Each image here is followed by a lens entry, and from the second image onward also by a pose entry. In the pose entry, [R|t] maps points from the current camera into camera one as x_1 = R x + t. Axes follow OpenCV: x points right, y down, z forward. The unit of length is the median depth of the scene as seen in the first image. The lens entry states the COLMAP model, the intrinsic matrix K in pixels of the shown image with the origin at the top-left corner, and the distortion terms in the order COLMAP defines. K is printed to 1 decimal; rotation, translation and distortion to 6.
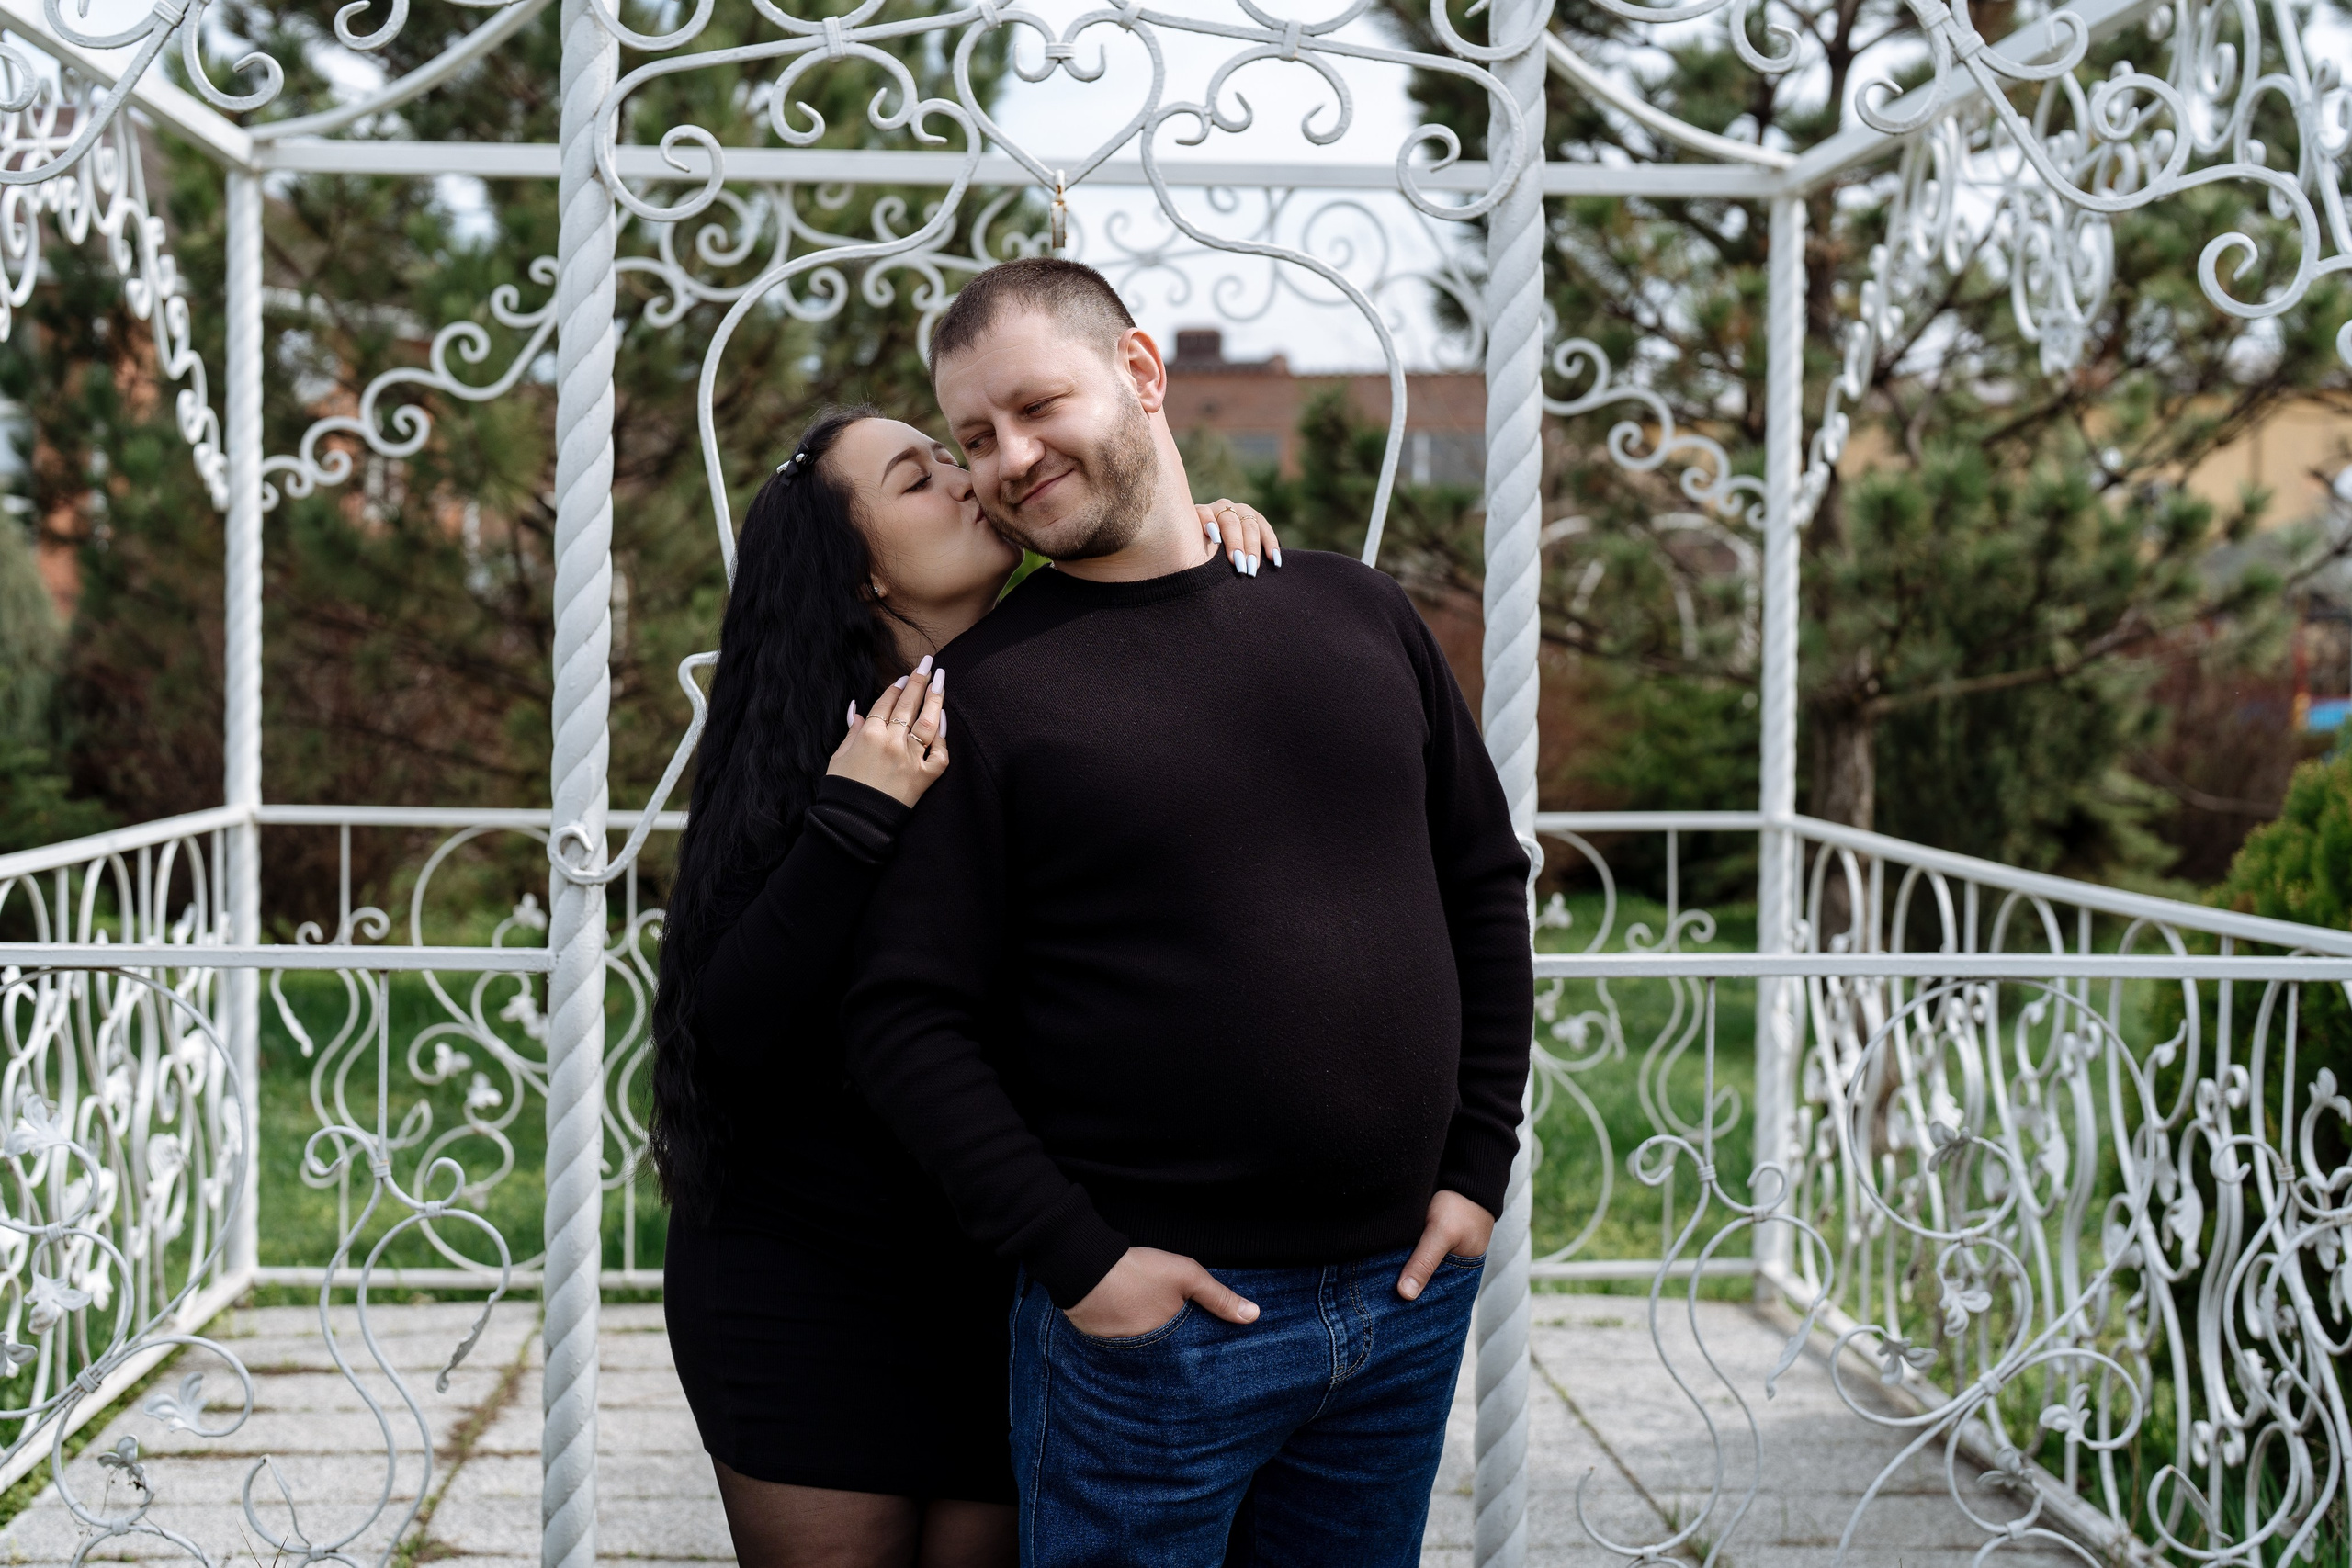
lens RADIAL K [[3415.8, 0, 1180.7], [0, 3415.8, 787.9], [0, 0, 1]] dist [-0.010879, 0.000000]
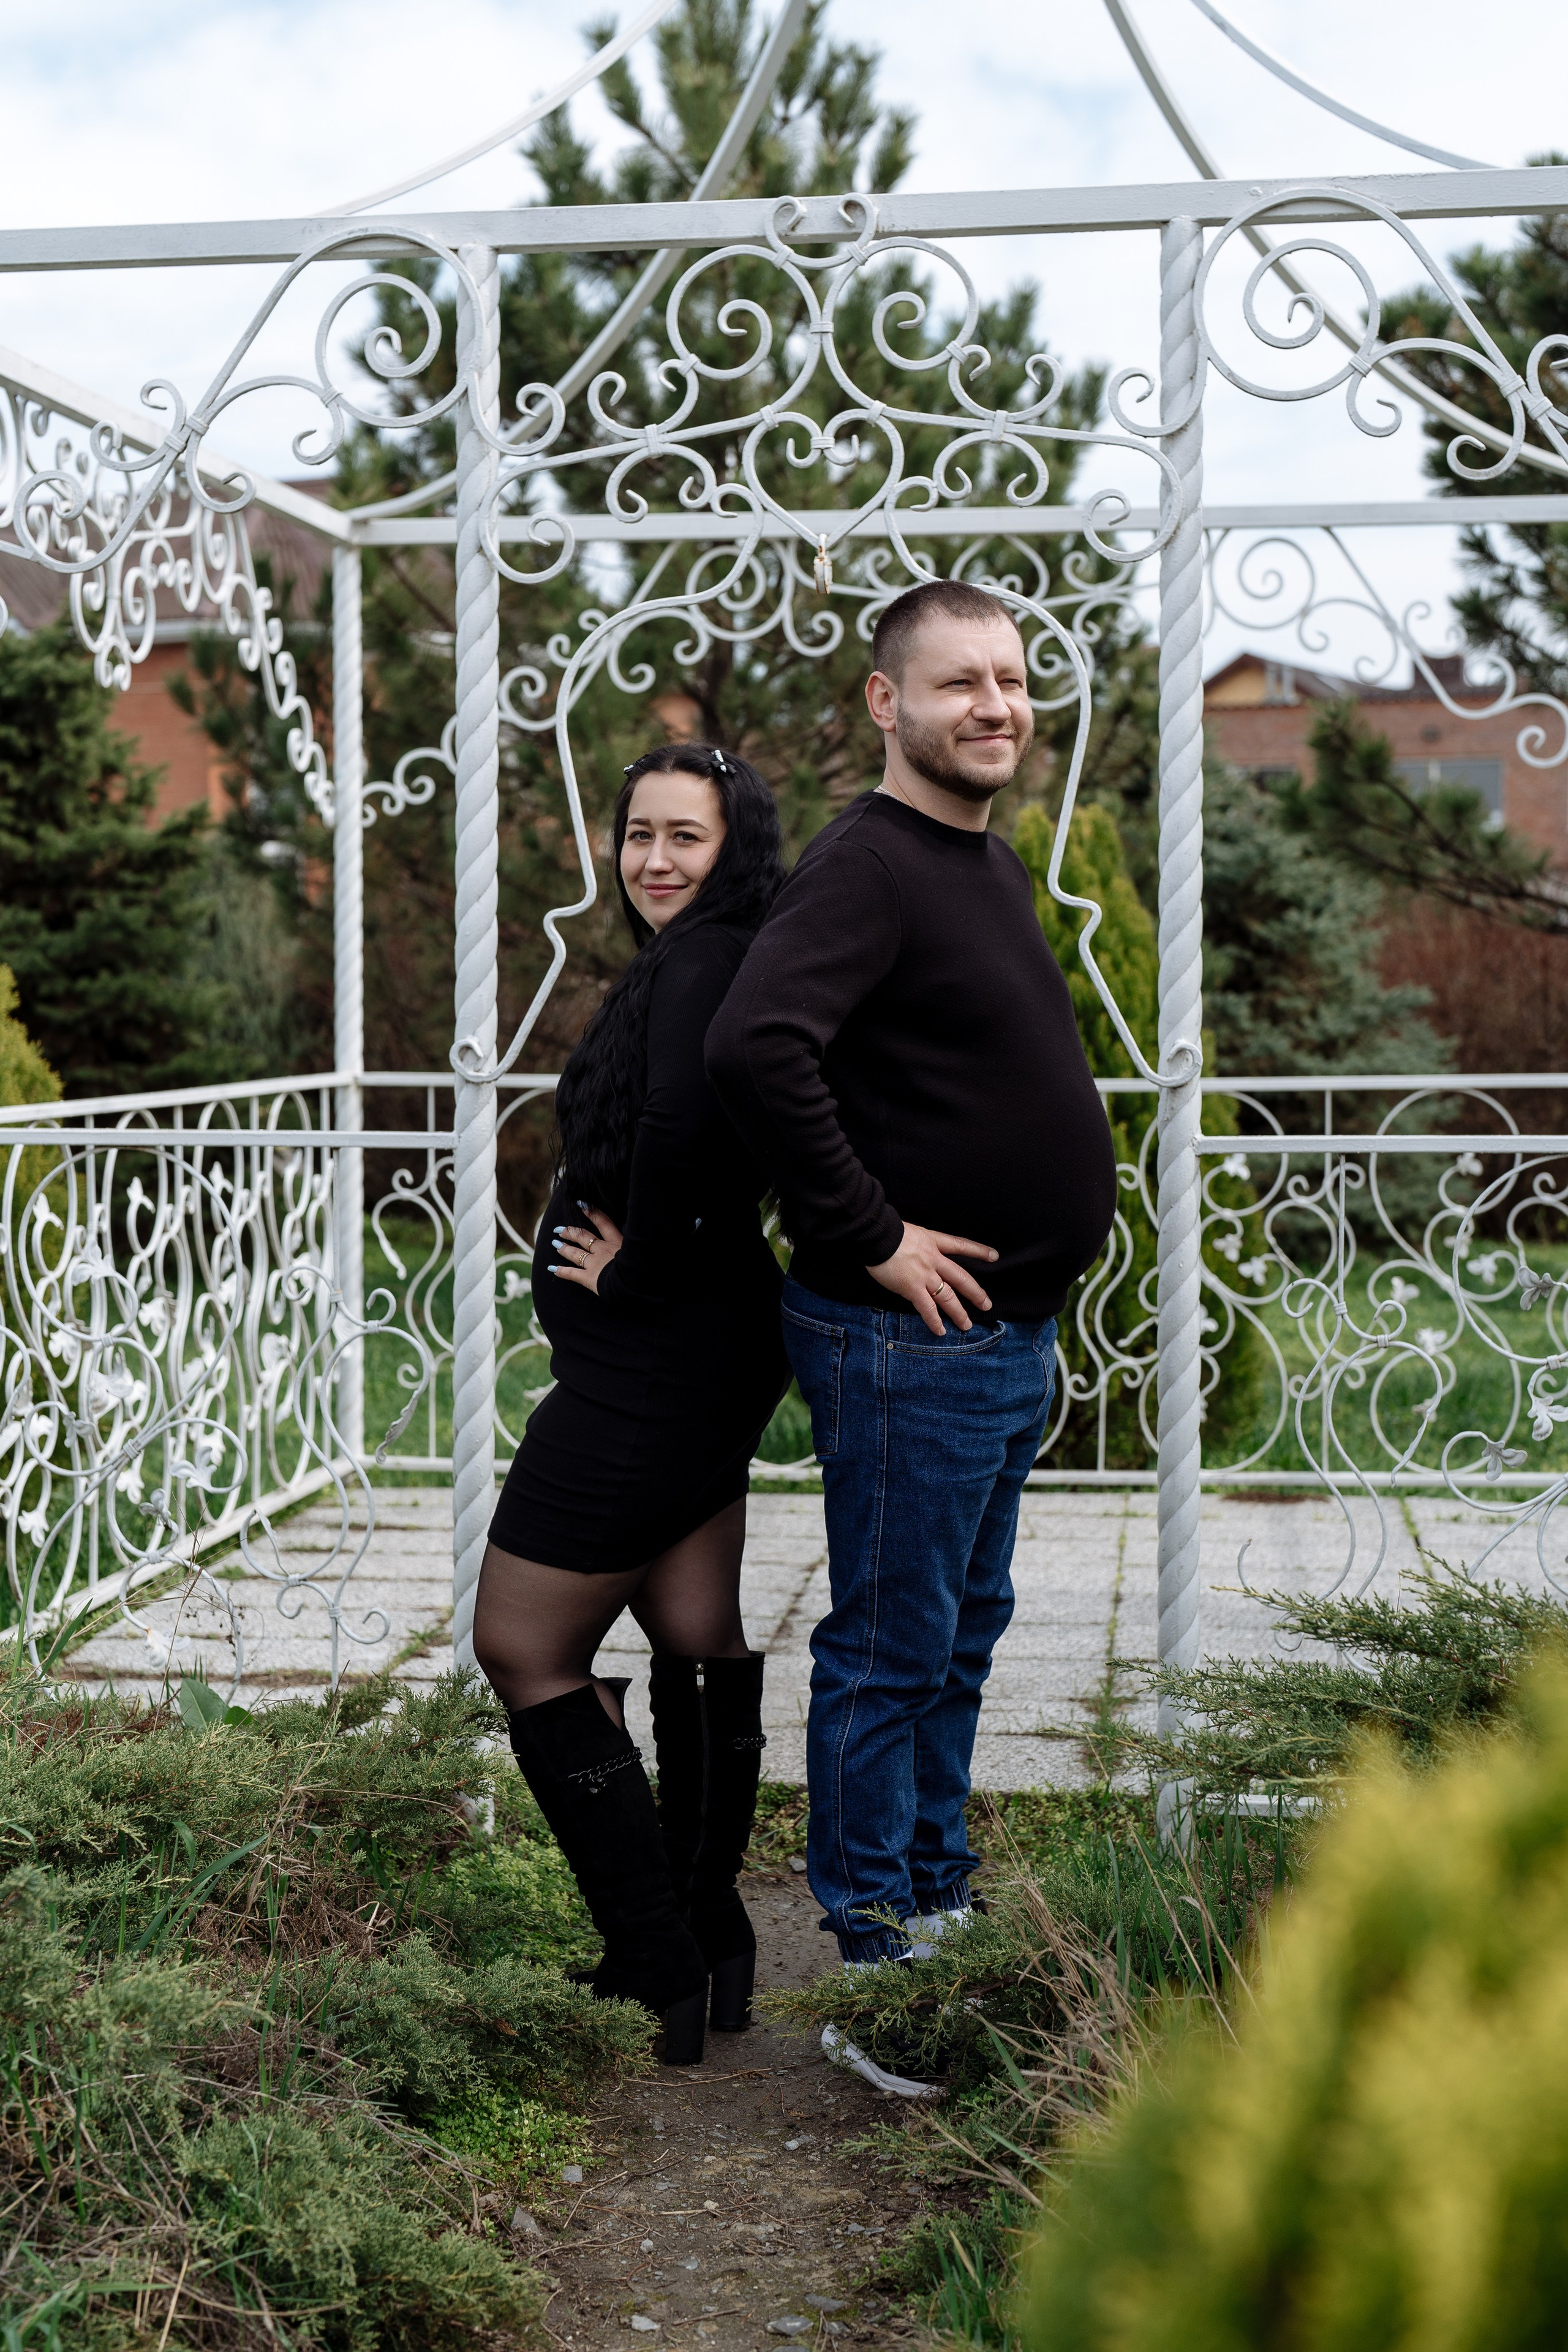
lens RADIAL K [[3416.1, 0, 779.0], [0, 3416.1, 1171.1], [0, 0, 1]] dist [-0.010879, 0.000000]
pose [[0.980895, 0.000222, -0.194539, 0.118531], [0.002302, 0.999916, 0.012749, 0.027204], [0.194525, -0.012953, 0.980812, -0.170007]]
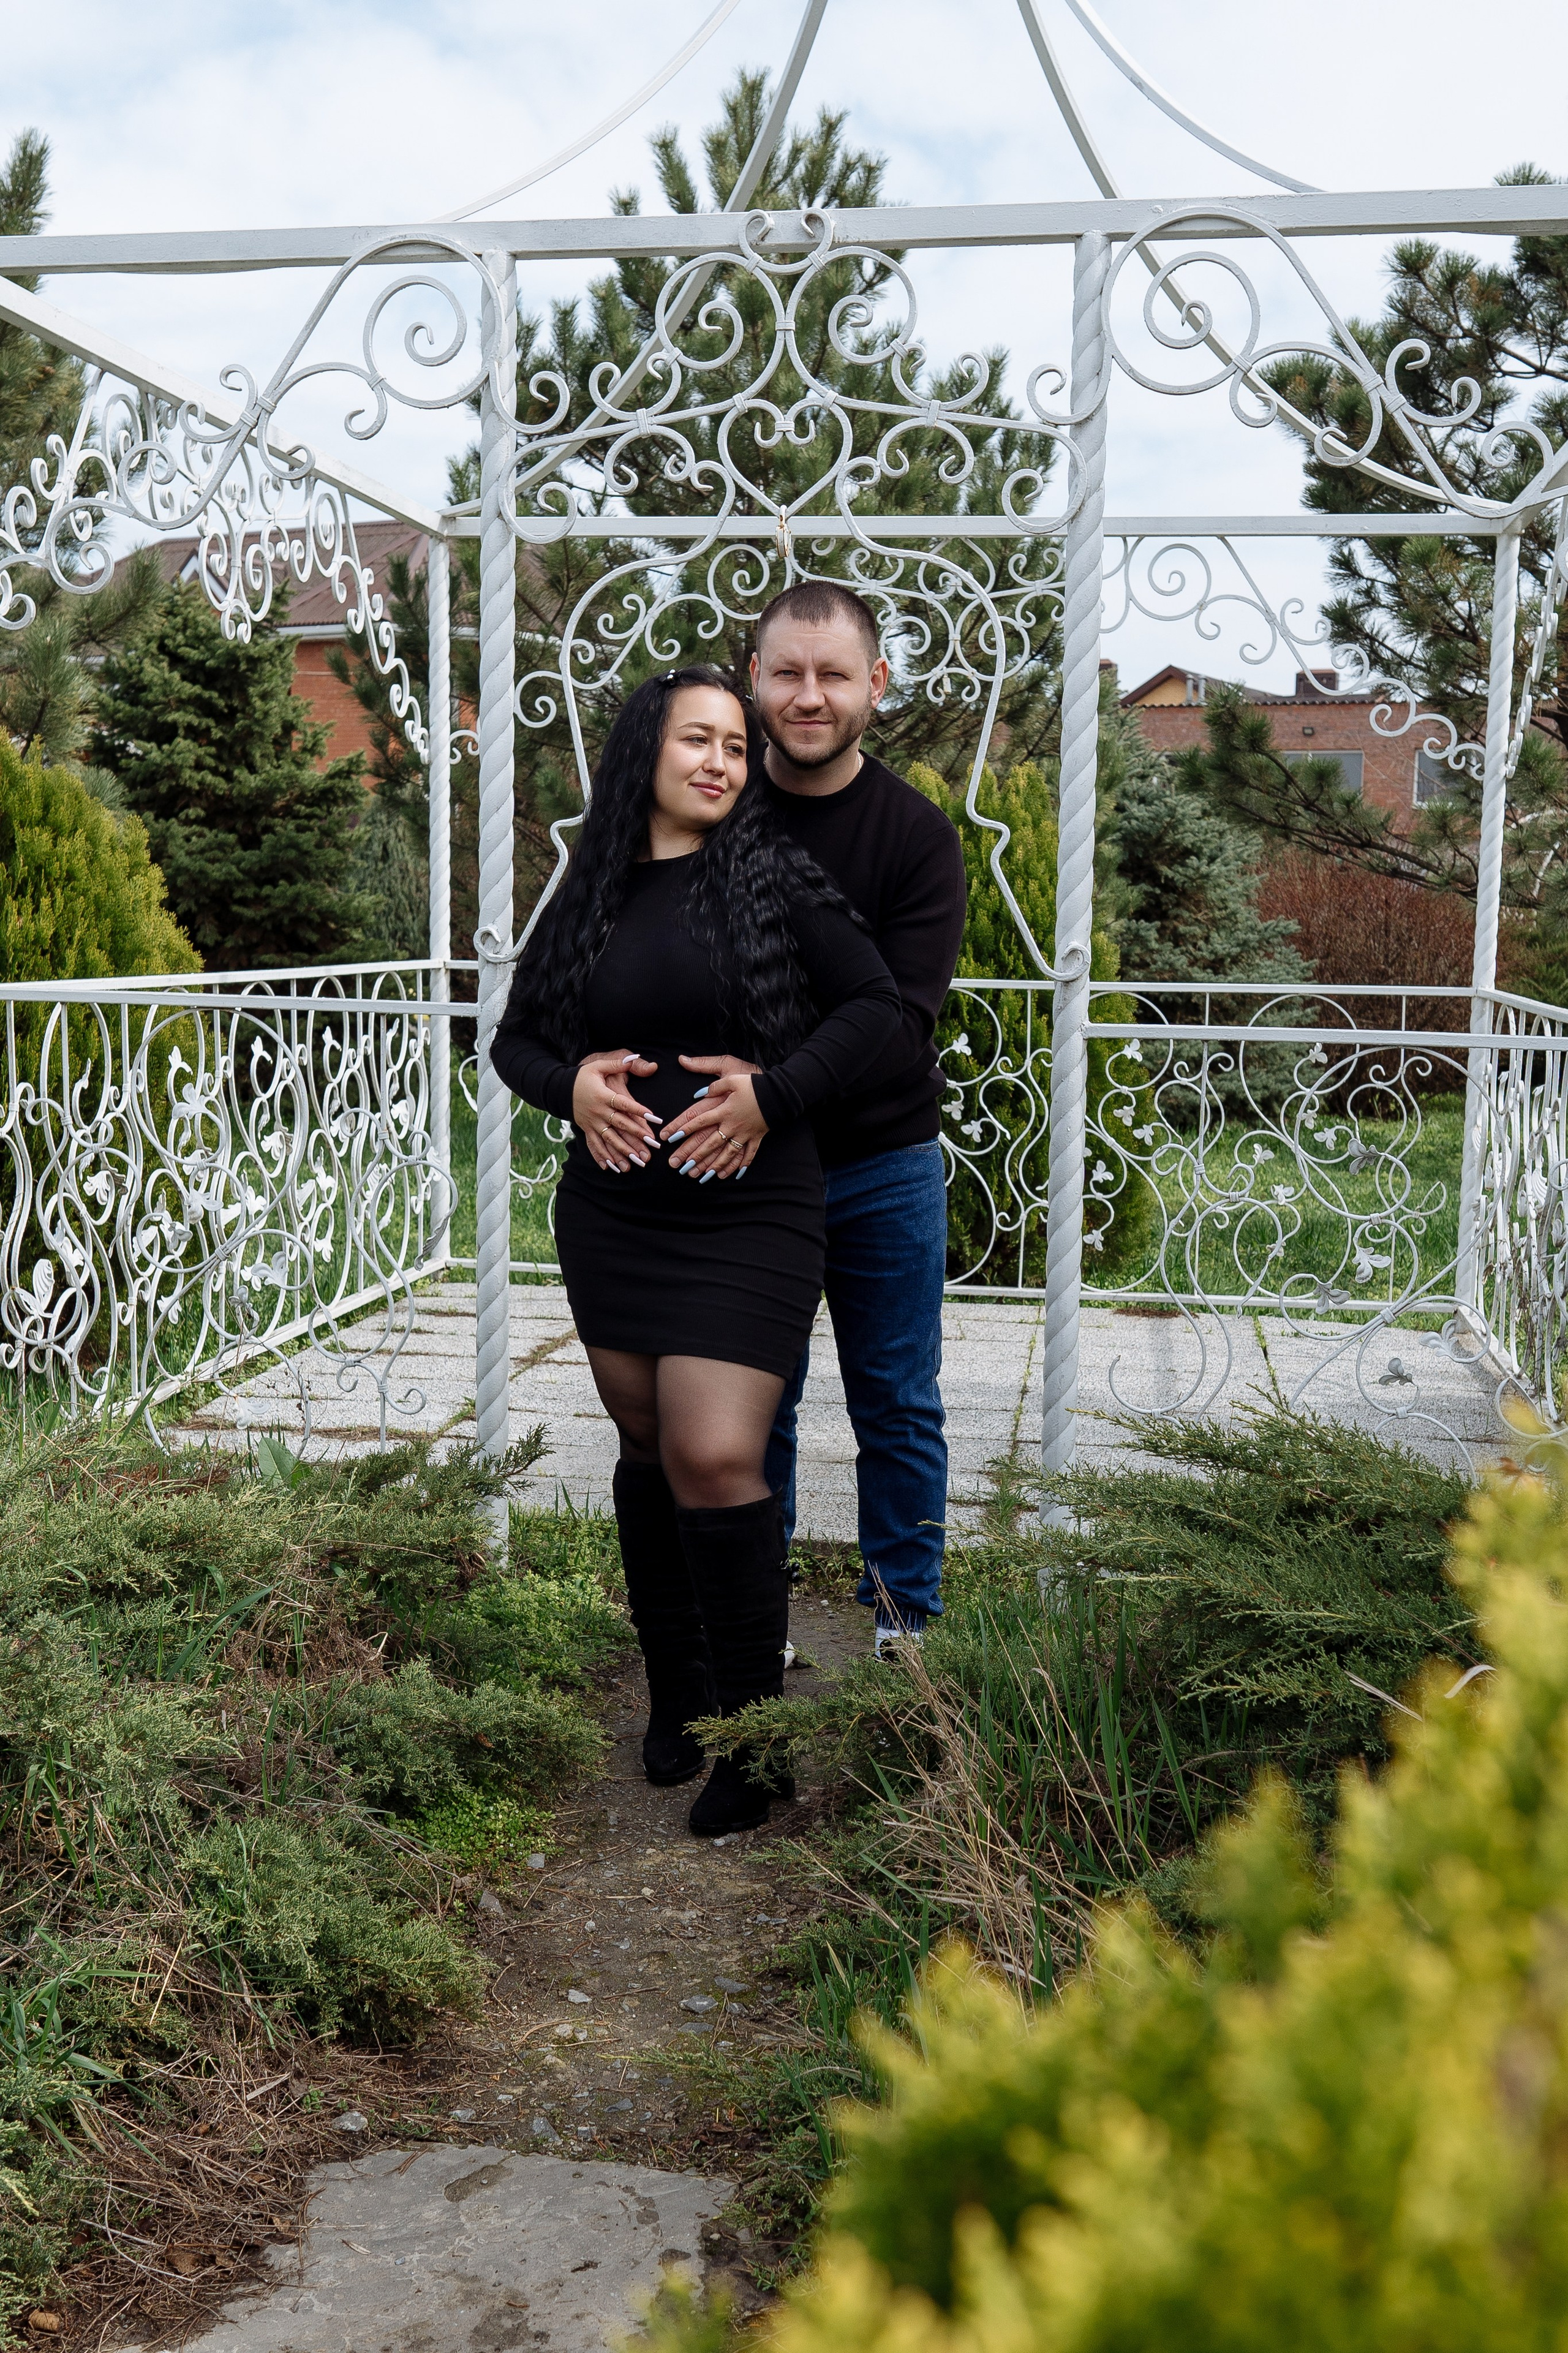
lens RADIAL K [[2501.0, 0, 715.5], [0, 2501.0, 1226.4], [0, 0, 1]] dist [0.002257, 0.000000]
pose [[0.971773, 0.042379, -0.232082, 0.123679], [-0.023331, 0.996175, 0.084212, 0.029601], [0.234763, -0.076420, 0.969044, -0.080667]]
